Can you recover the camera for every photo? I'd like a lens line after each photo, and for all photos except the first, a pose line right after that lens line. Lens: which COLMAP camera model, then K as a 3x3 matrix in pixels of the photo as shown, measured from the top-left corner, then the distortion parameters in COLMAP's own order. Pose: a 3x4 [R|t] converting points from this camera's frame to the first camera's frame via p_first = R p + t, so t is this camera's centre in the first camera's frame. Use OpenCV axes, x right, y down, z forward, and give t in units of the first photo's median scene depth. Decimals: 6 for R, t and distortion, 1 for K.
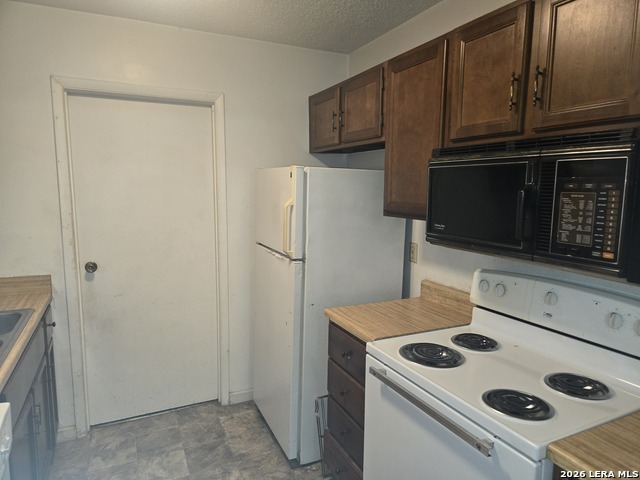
lens RADIAL K [[414.2, 0, 320.3], [0, 414.2, 243.1], [0, 0, 1]] dist [0.004513, -0.002003]
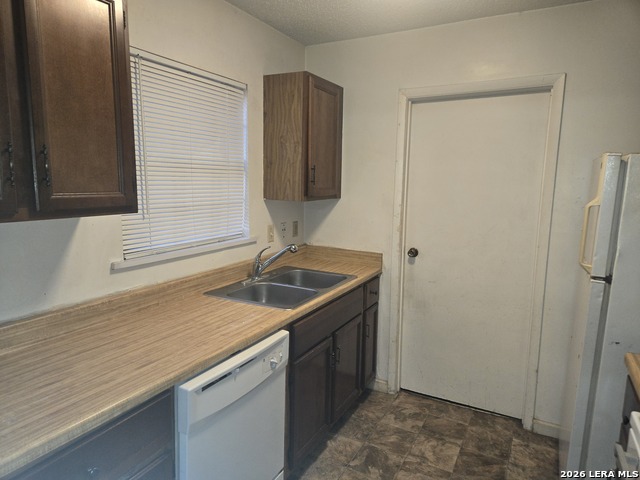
lens RADIAL K [[418.5, 0, 320.0], [0, 418.5, 240.0], [0, 0, 1]] dist [0.003861, -0.001364]
pose [[0.571037, 0.111710, -0.813288, 0.234493], [-0.112036, 0.992034, 0.057597, -0.013767], [0.813243, 0.058228, 0.579003, 0.118877]]
